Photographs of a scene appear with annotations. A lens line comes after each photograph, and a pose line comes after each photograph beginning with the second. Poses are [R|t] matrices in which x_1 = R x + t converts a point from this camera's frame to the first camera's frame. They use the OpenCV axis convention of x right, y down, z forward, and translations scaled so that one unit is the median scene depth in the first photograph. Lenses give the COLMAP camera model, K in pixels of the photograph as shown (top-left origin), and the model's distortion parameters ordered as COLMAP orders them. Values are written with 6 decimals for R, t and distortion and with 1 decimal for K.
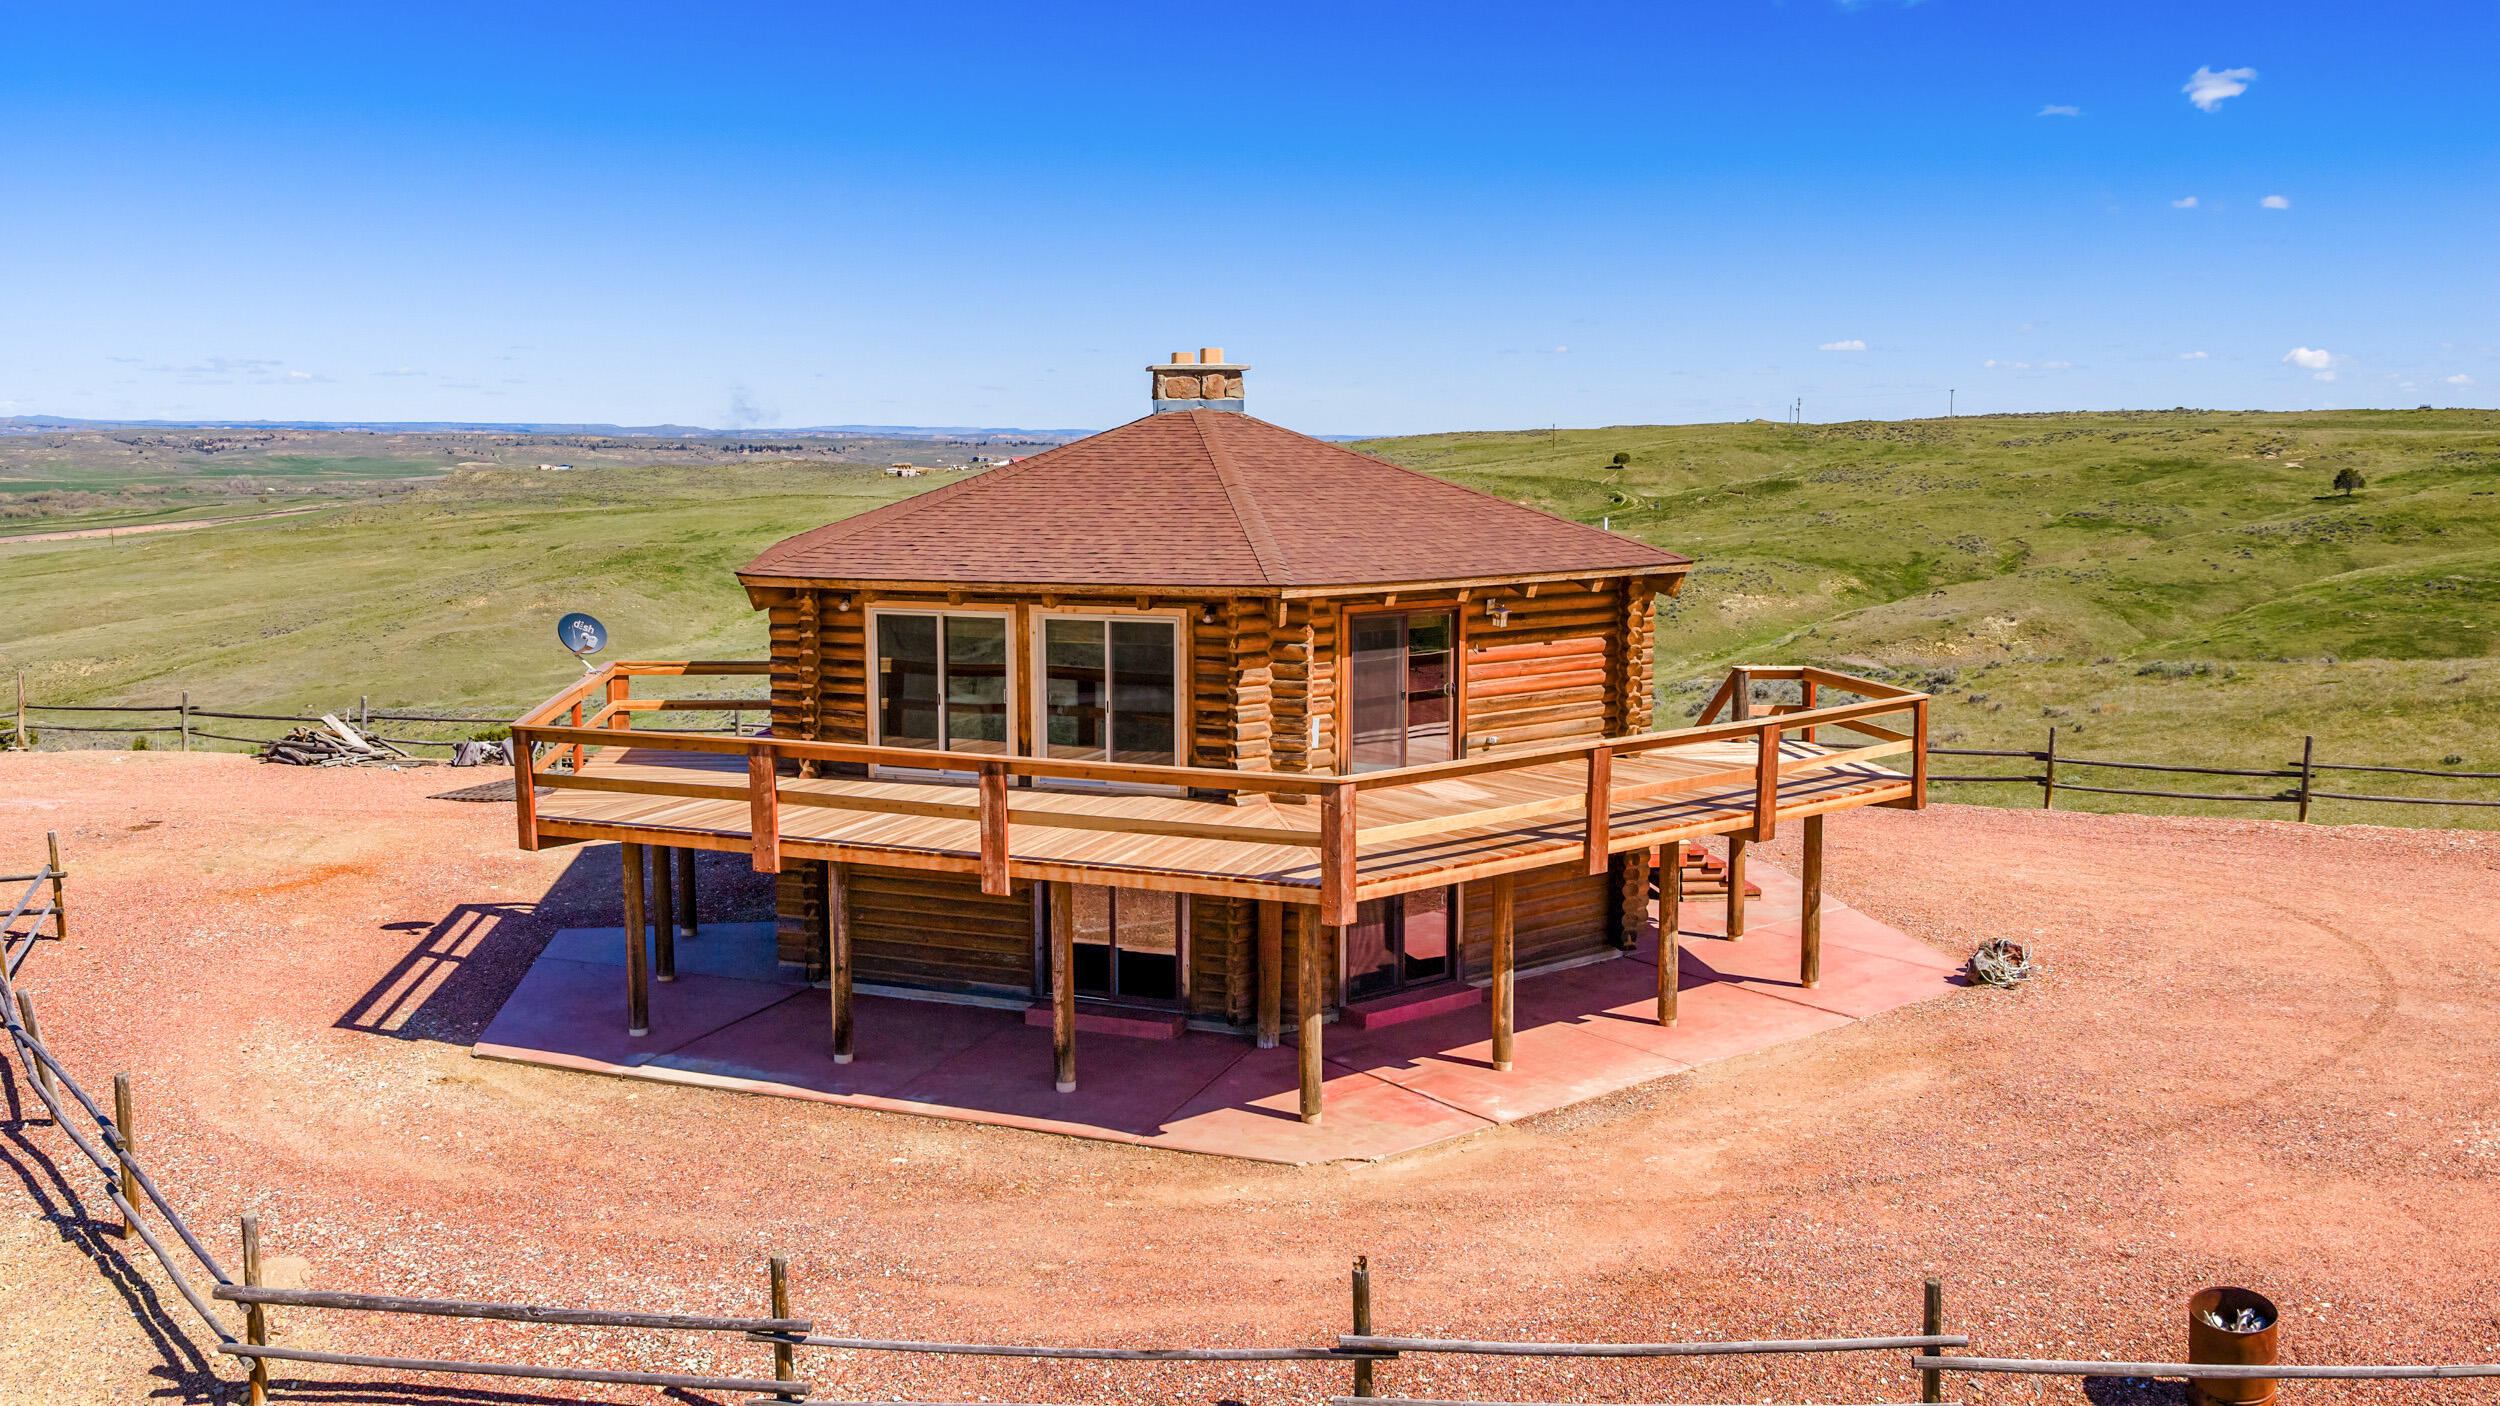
lens RADIAL K [[2060.3, 0, 1255.1], [0, 2060.3, 701.7], [0, 0, 1]] dist [0.031553, -0.064340]
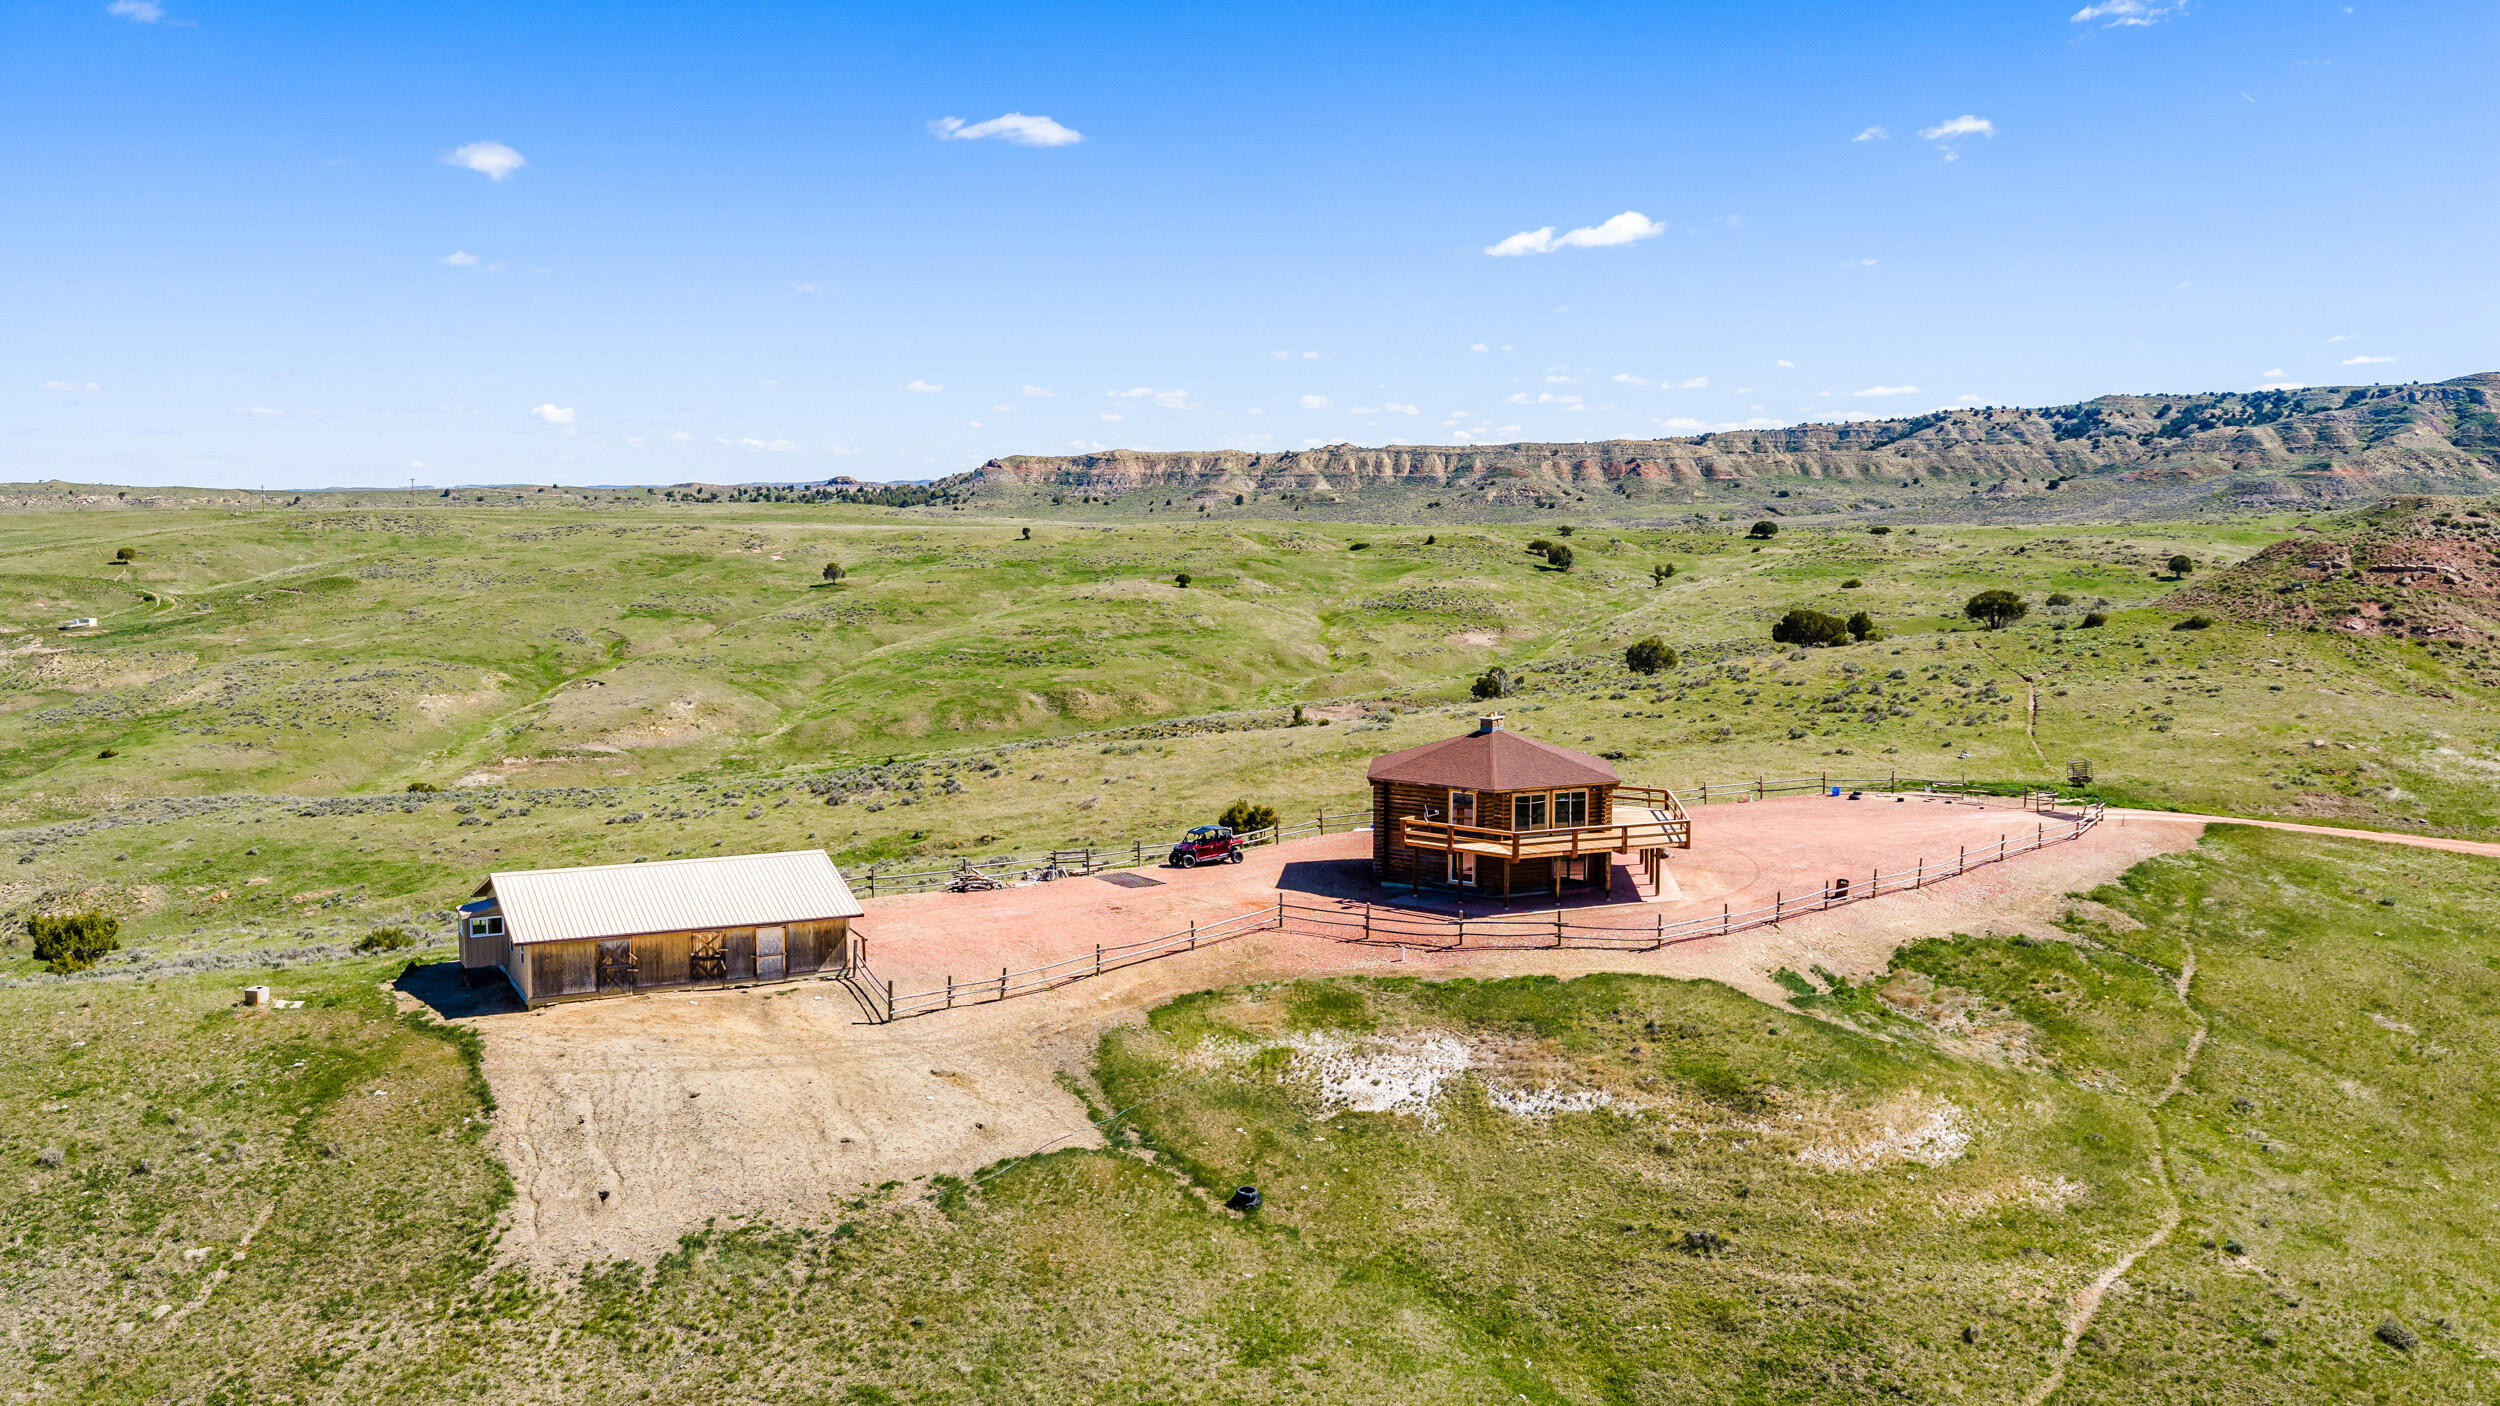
lens RADIAL K [[2060.3, 0, 1245.4], [0, 2060.3, 693.2], [0, 0, 1]] dist [0.031553, -0.064340]
pose [[0.701887, -0.067827, 0.709051, -2.864504], [0.087290, 0.996143, 0.008881, -0.276291], [-0.706919, 0.055659, 0.705101, -1.214923]]
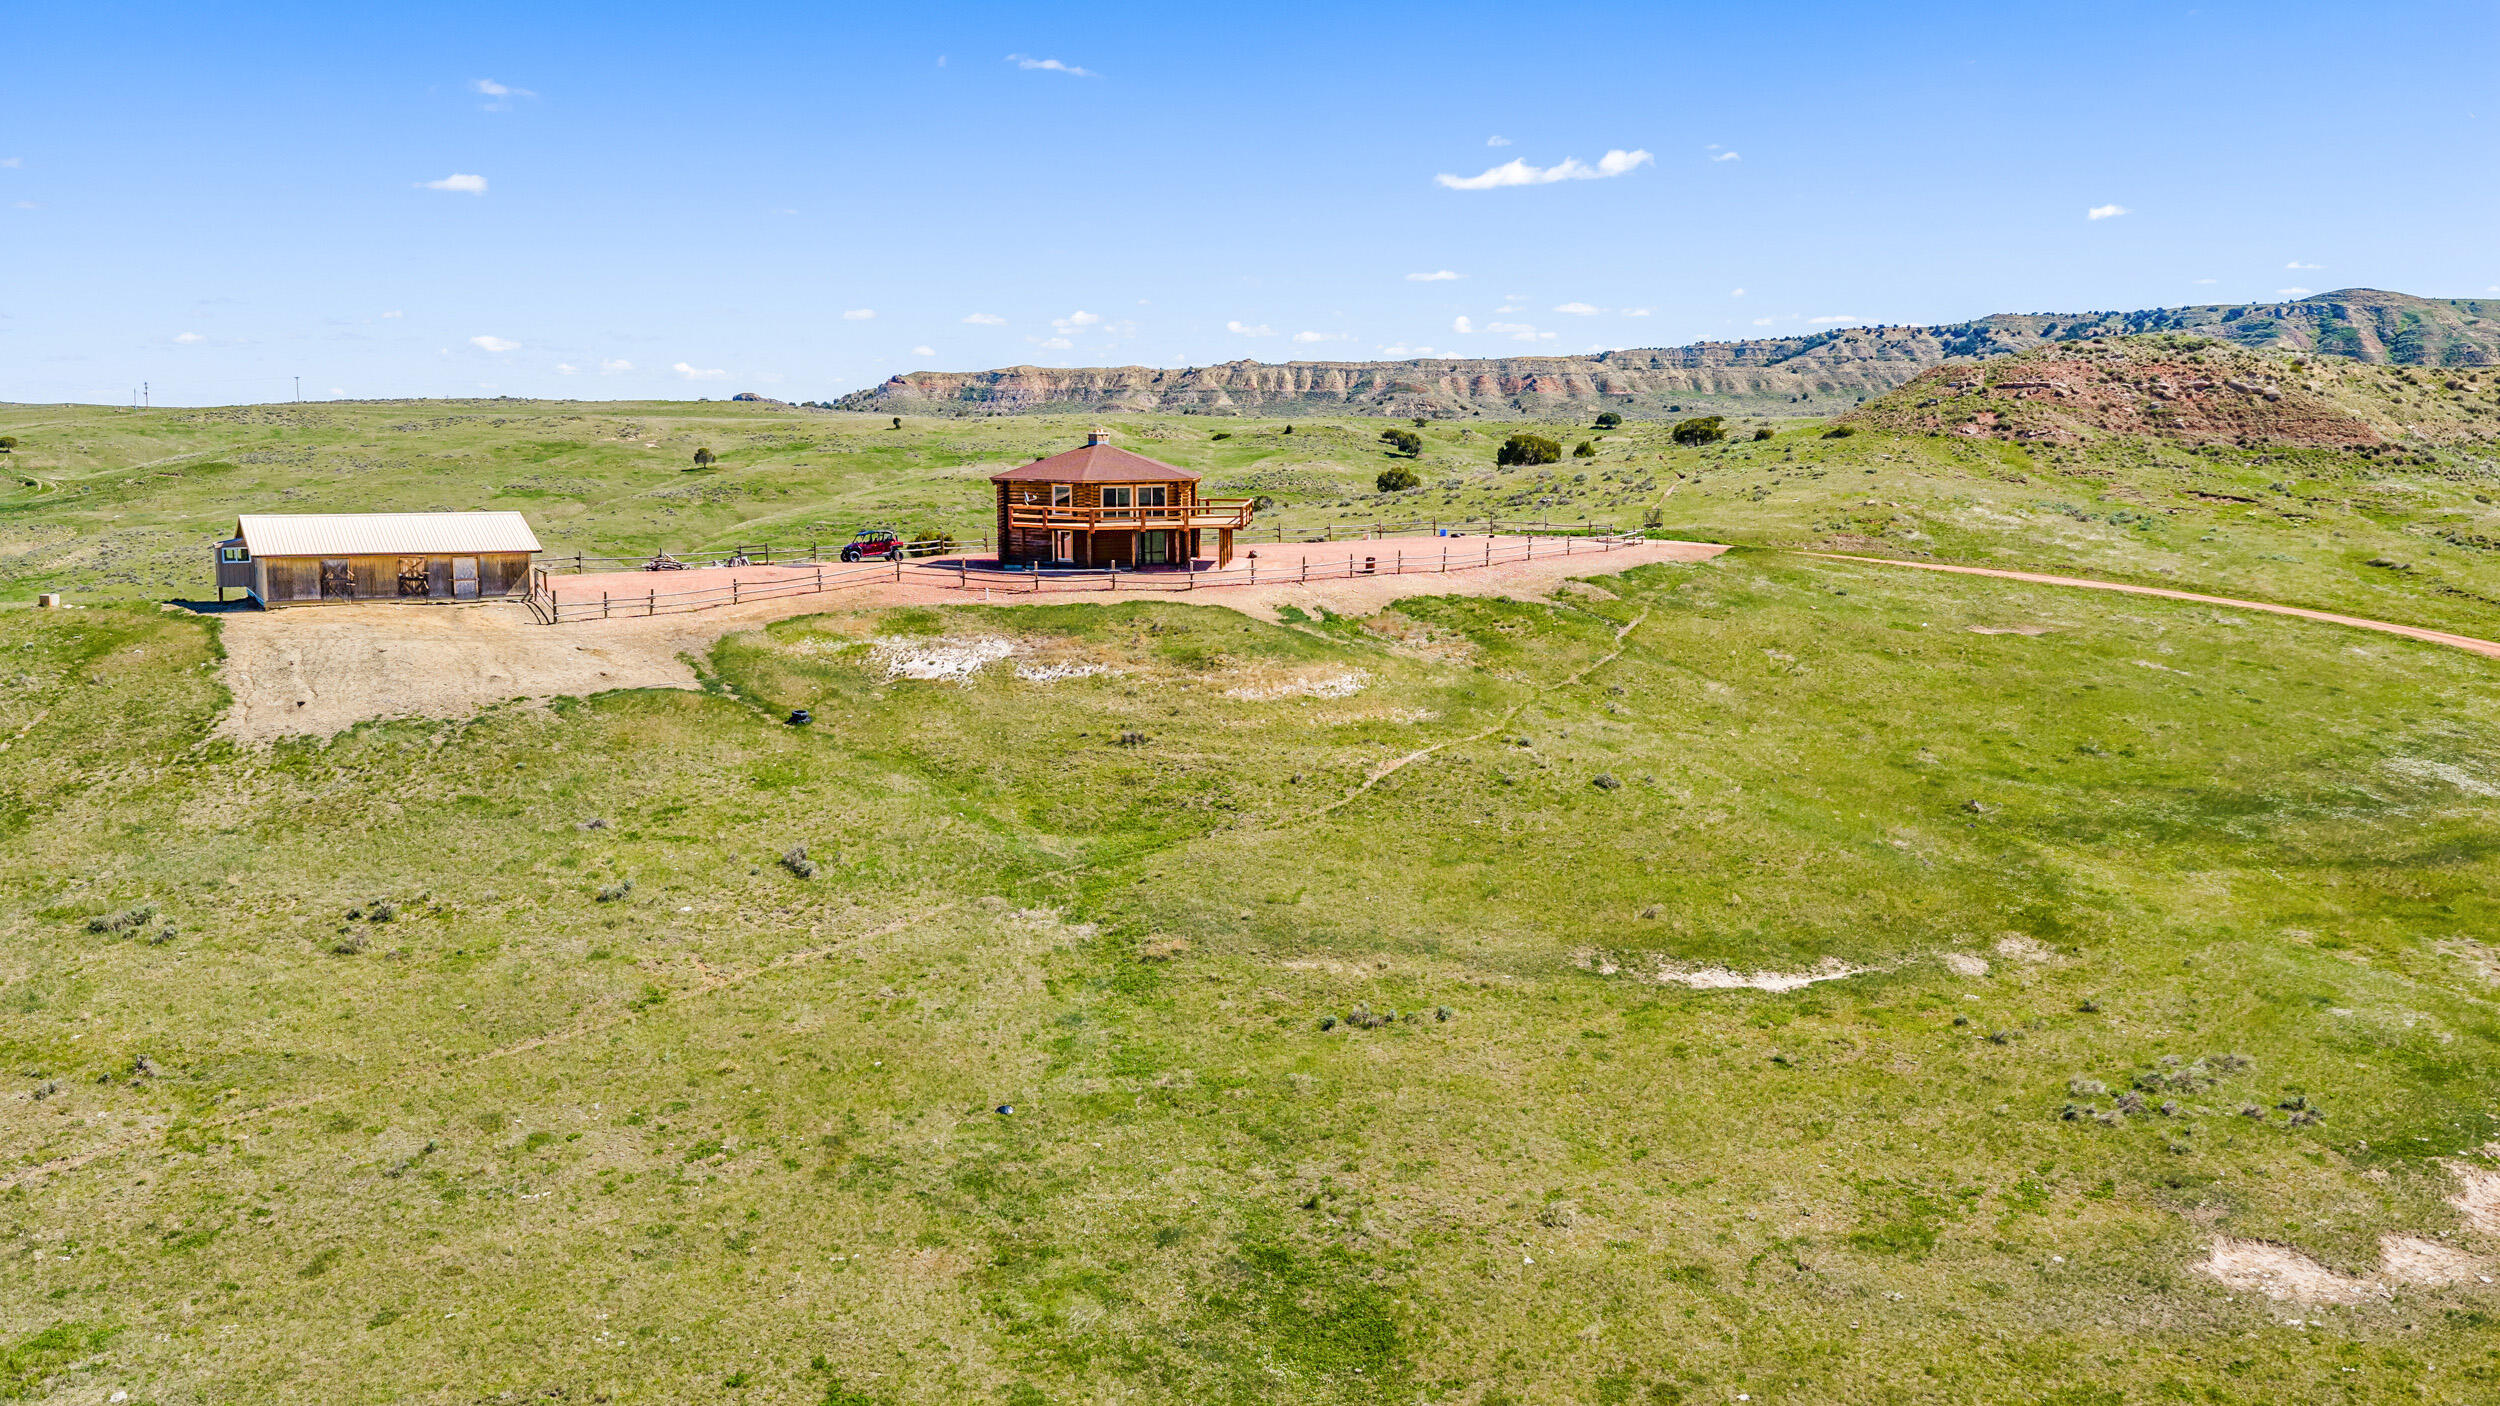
lens RADIAL K [[2060.3, 0, 1247.0], [0, 2060.3, 694.1], [0, 0, 1]] dist [0.031553, -0.064340]
pose [[0.674910, -0.095718, 0.731665, -3.071796], [0.090747, 0.994791, 0.046433, 0.211175], [-0.732298, 0.035059, 0.680081, -2.181347]]
